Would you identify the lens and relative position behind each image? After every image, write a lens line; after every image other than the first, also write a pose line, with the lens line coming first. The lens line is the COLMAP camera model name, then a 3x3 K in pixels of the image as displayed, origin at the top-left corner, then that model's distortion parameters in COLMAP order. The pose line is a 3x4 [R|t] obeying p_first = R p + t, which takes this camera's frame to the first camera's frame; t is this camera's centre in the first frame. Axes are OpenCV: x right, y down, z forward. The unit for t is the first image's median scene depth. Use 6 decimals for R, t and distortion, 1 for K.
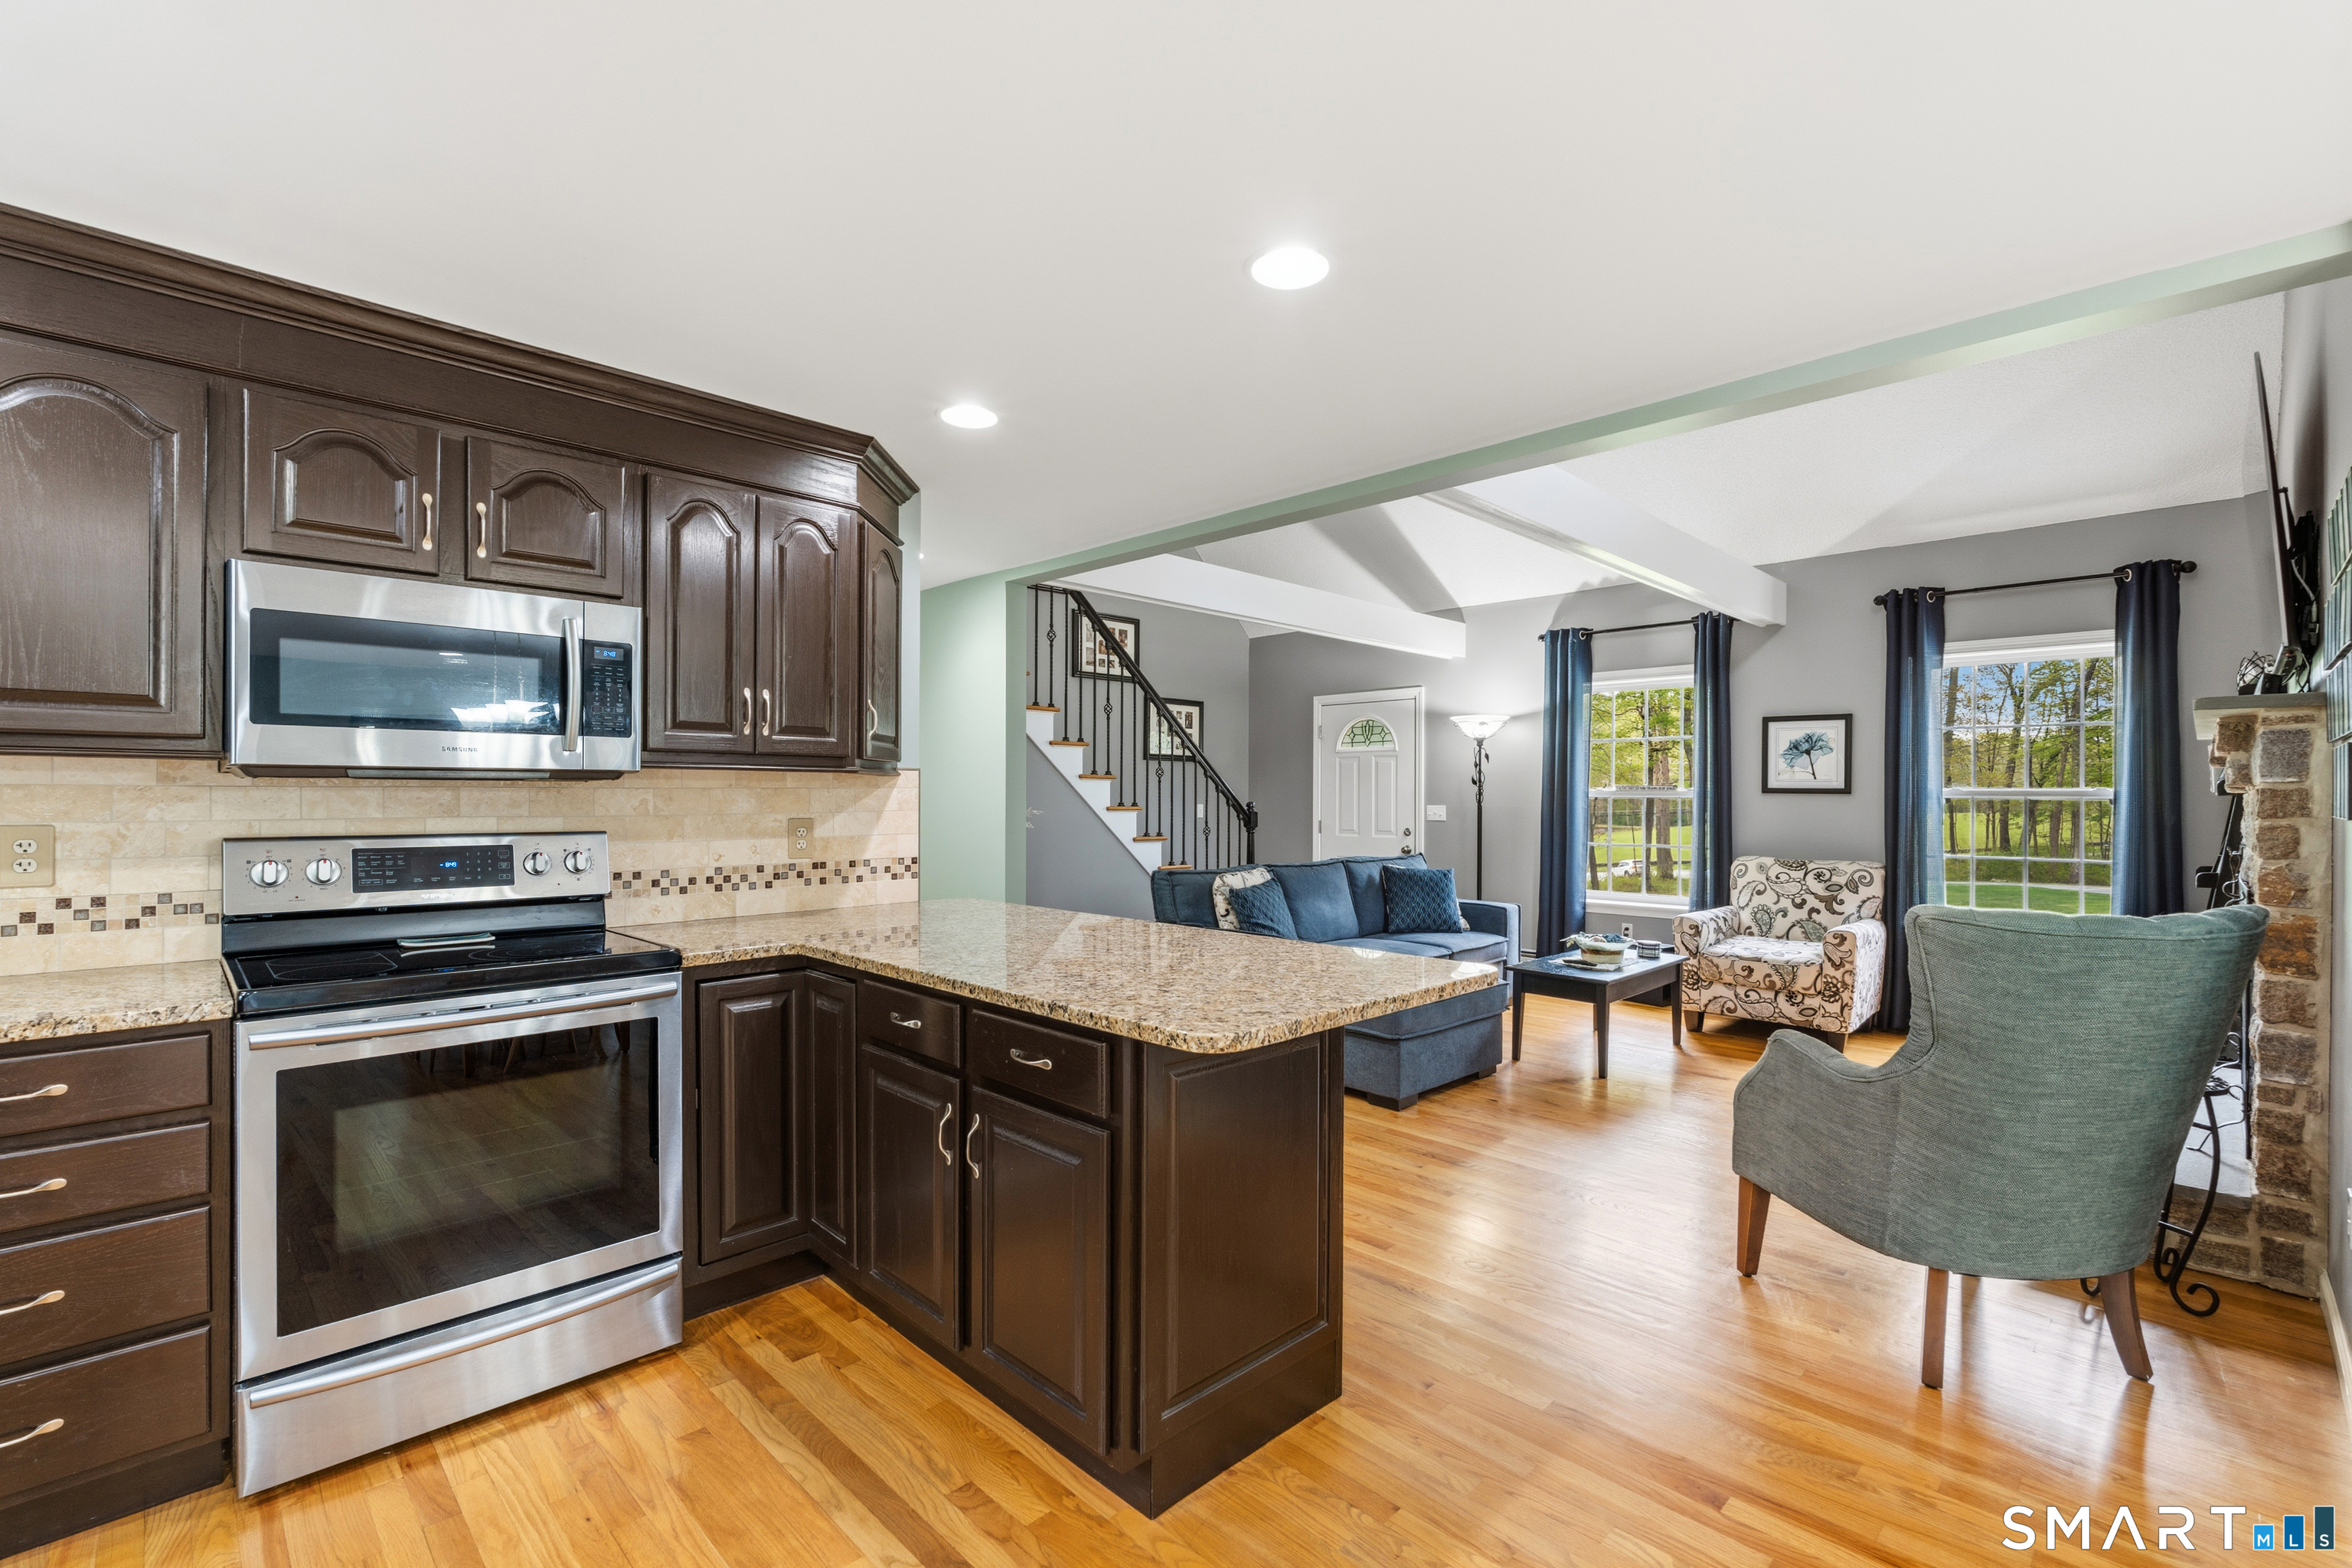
lens RADIAL K [[1026.3, 0, 1178.7], [0, 1026.3, 792.7], [0, 0, 1]] dist [-0.004758, -0.000330]
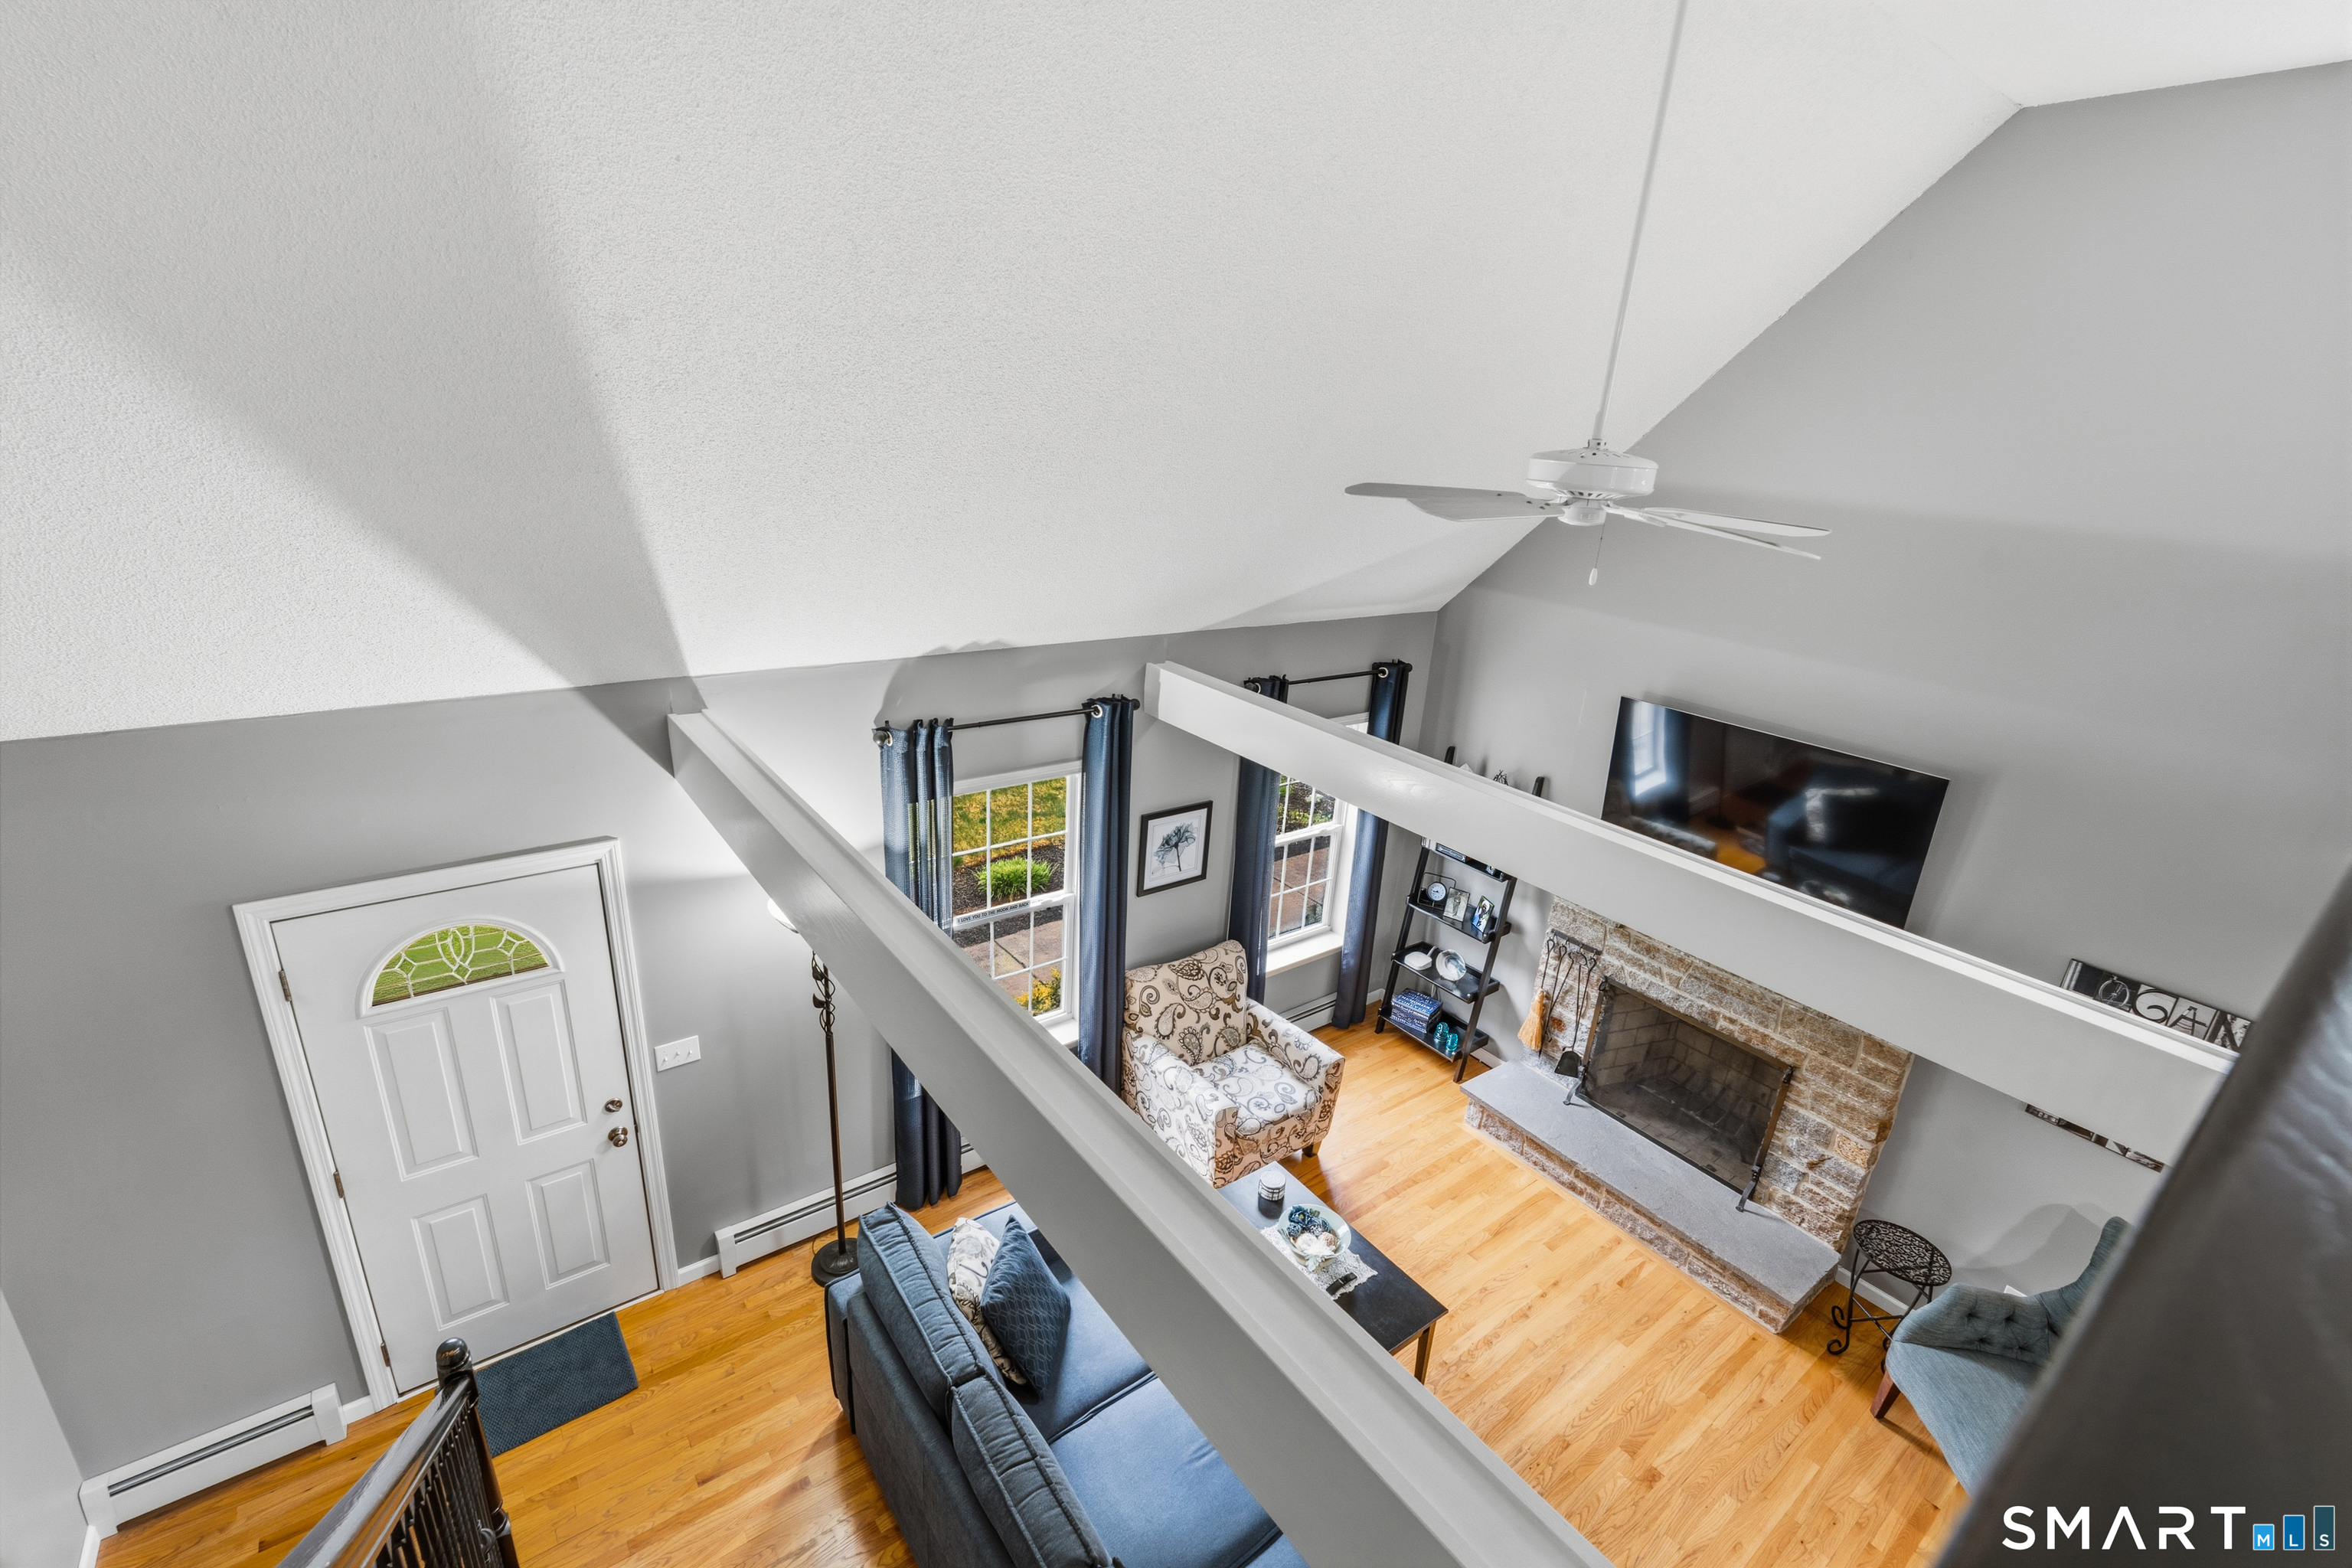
lens RADIAL K [[1026.3, 0, 1178.7], [0, 1026.3, 792.7], [0, 0, 1]] dist [-0.004758, -0.000330]
pose [[0.125401, -0.342803, 0.931000, -0.213741], [-0.066132, 0.933432, 0.352607, -0.403012], [-0.989900, -0.105786, 0.094383, 0.917775]]
